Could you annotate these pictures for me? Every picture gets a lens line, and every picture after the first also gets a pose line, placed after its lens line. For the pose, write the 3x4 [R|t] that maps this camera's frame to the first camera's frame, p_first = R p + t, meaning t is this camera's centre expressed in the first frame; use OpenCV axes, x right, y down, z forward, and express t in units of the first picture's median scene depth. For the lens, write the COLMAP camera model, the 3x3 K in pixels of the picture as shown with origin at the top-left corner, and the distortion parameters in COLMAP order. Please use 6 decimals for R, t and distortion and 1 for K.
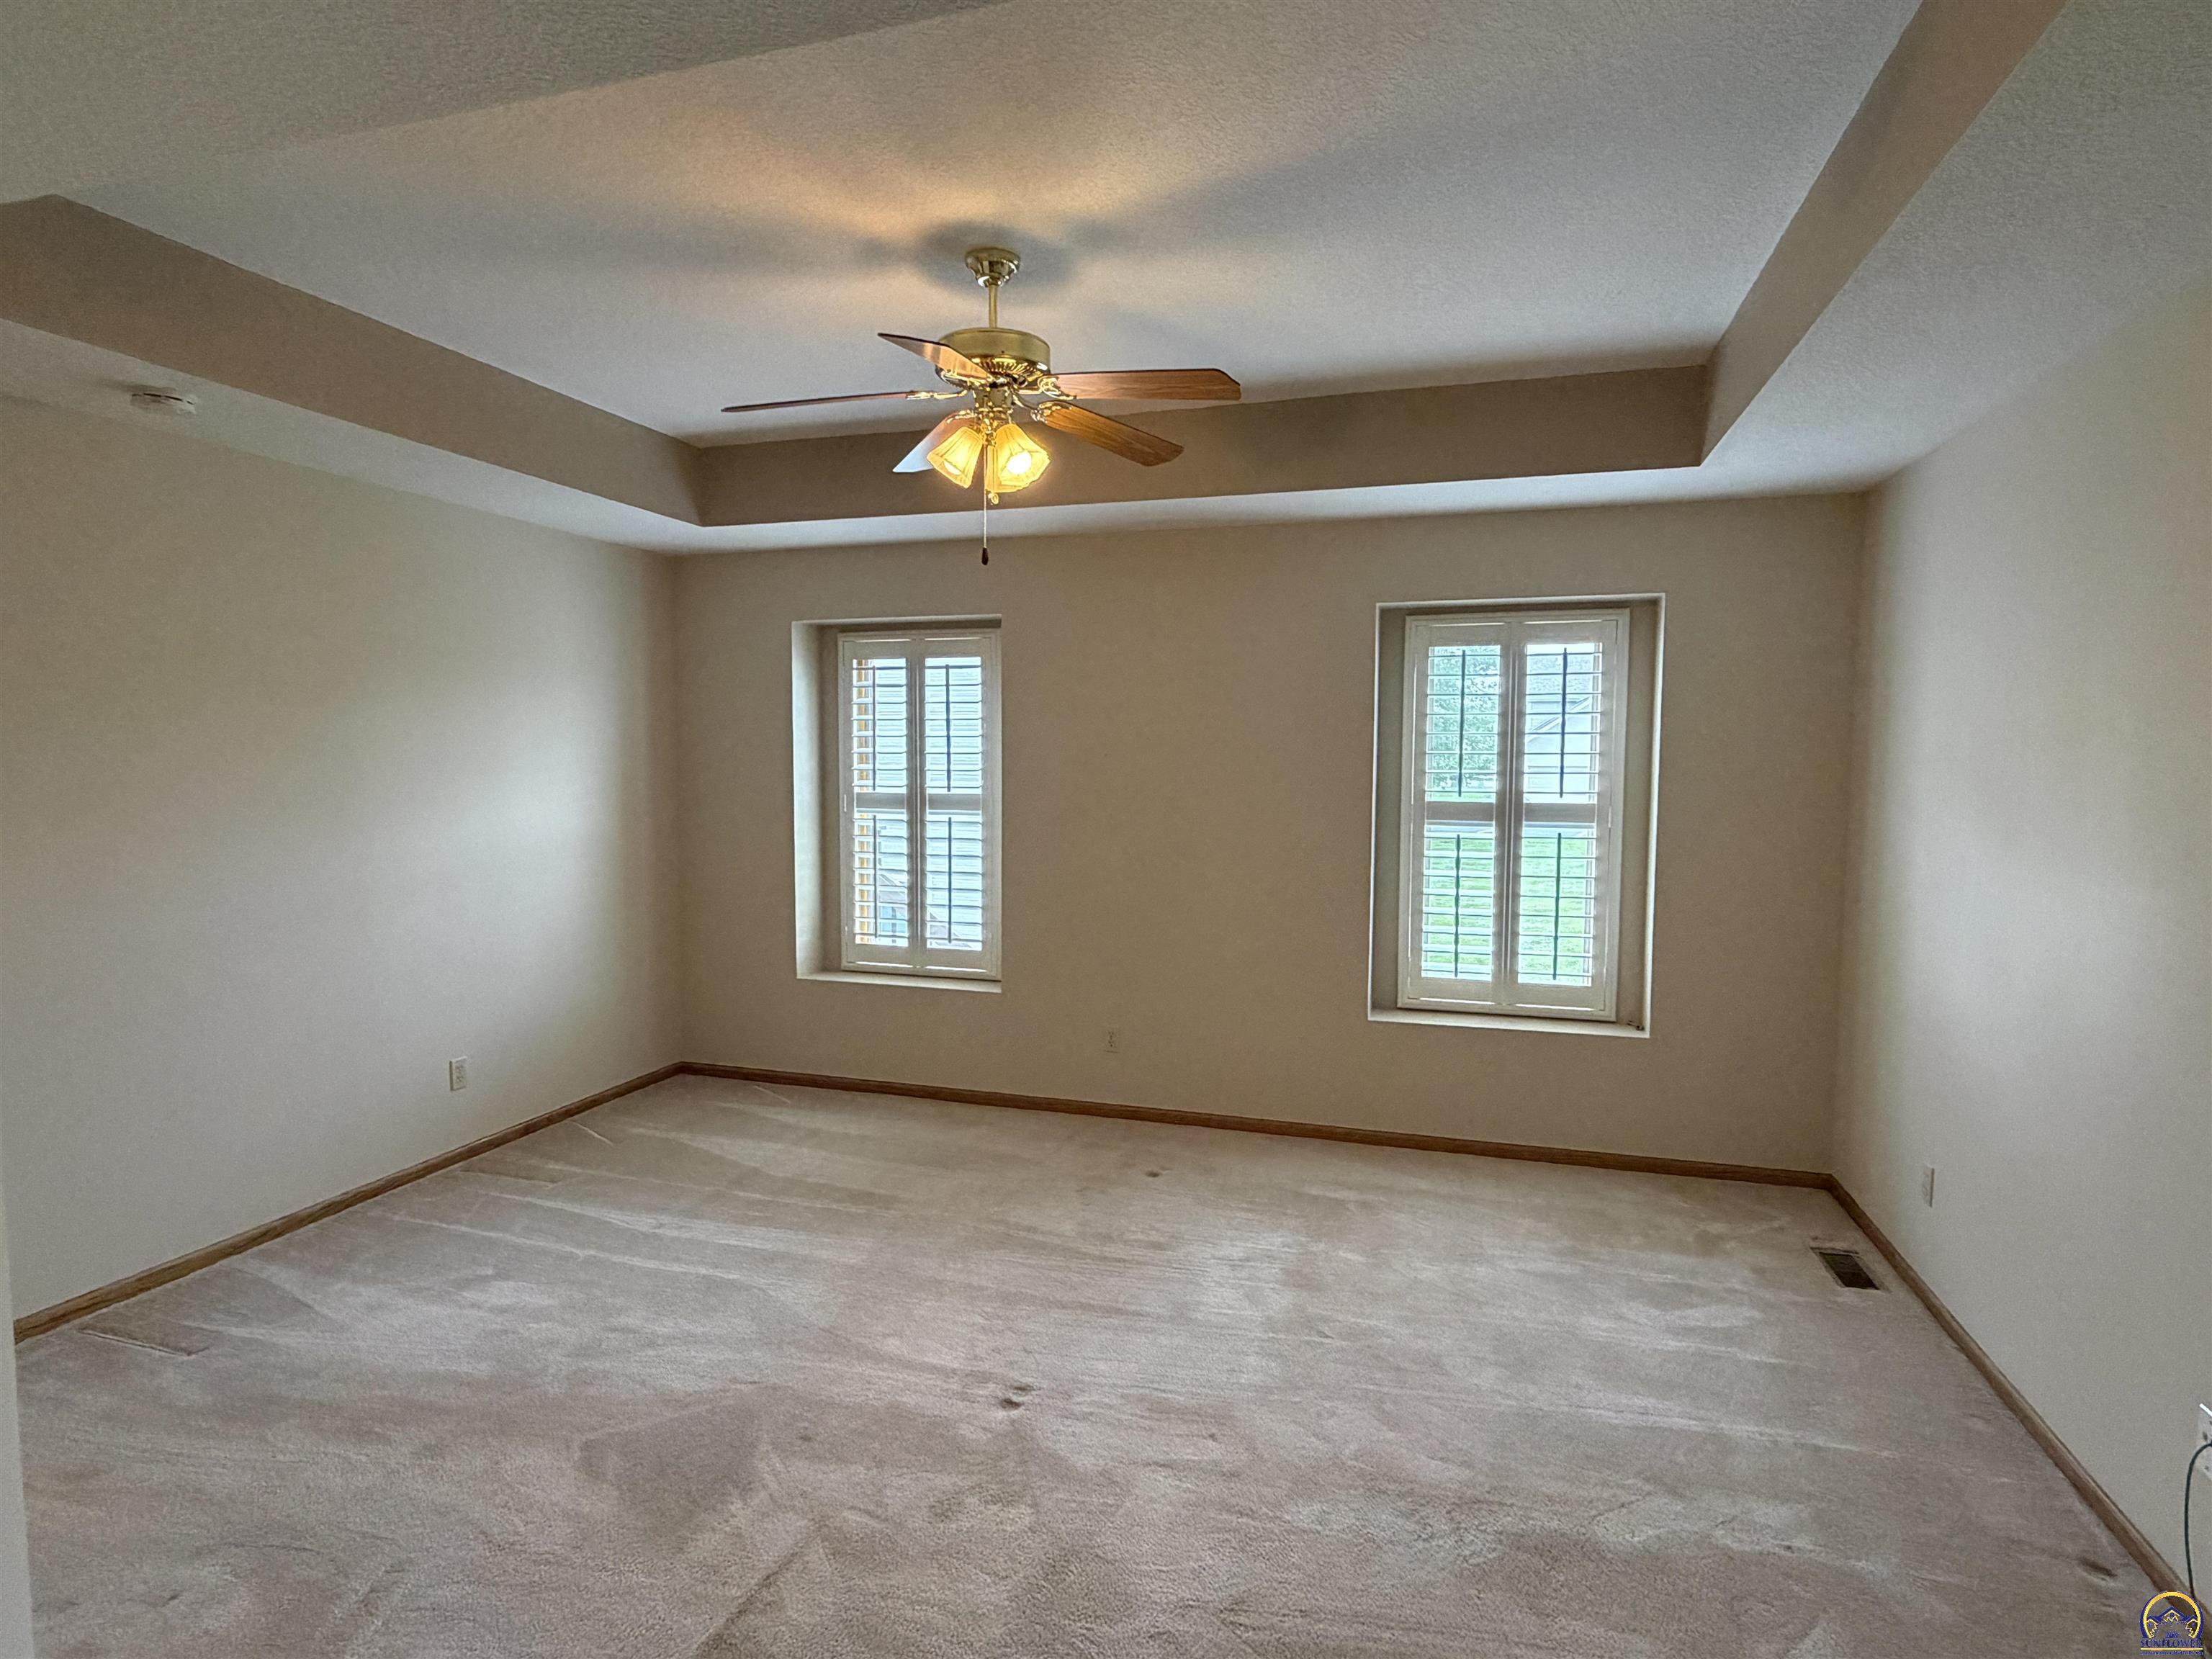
lens RADIAL K [[1154.6, 0, 1106.0], [0, 1154.6, 829.5], [0, 0, 1]] dist [0.000624, -0.000034]
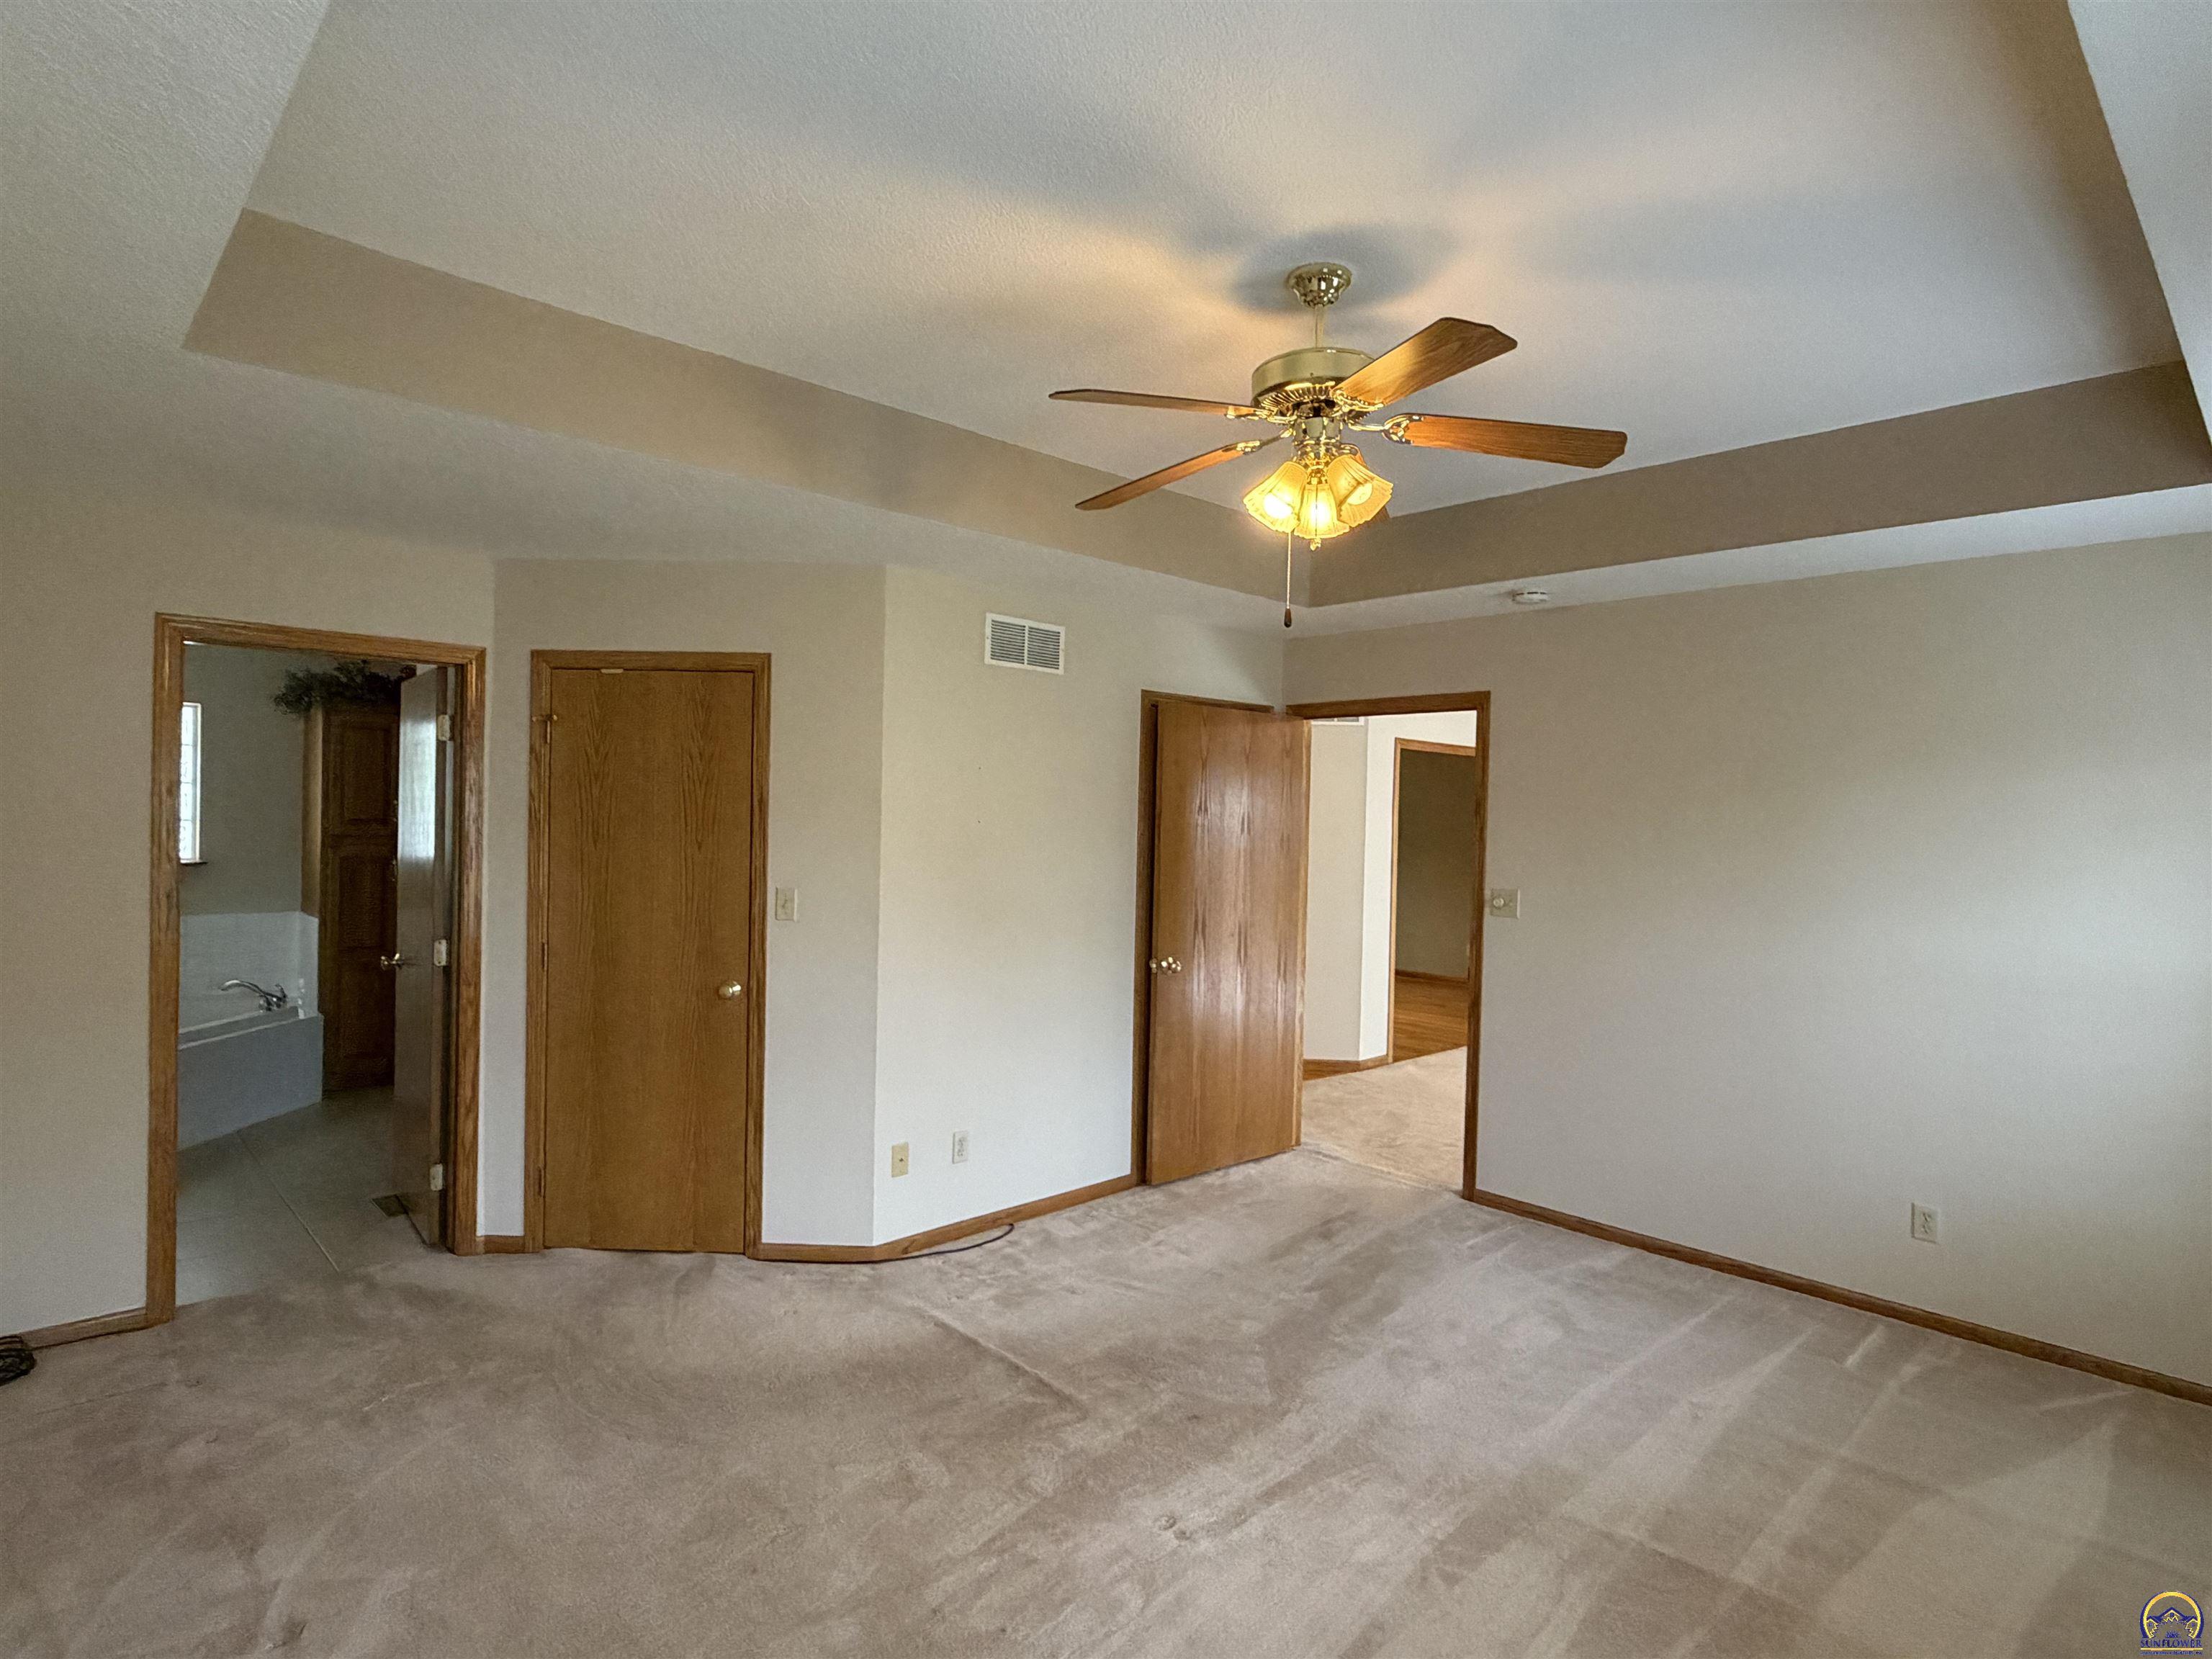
lens RADIAL K [[1154.6, 0, 1106.0], [0, 1154.6, 829.5], [0, 0, 1]] dist [0.000624, -0.000034]
pose [[-0.479468, -0.004685, -0.877547, 0.628854], [-0.081792, 0.995871, 0.039373, -0.081508], [0.873740, 0.090654, -0.477871, 1.106444]]
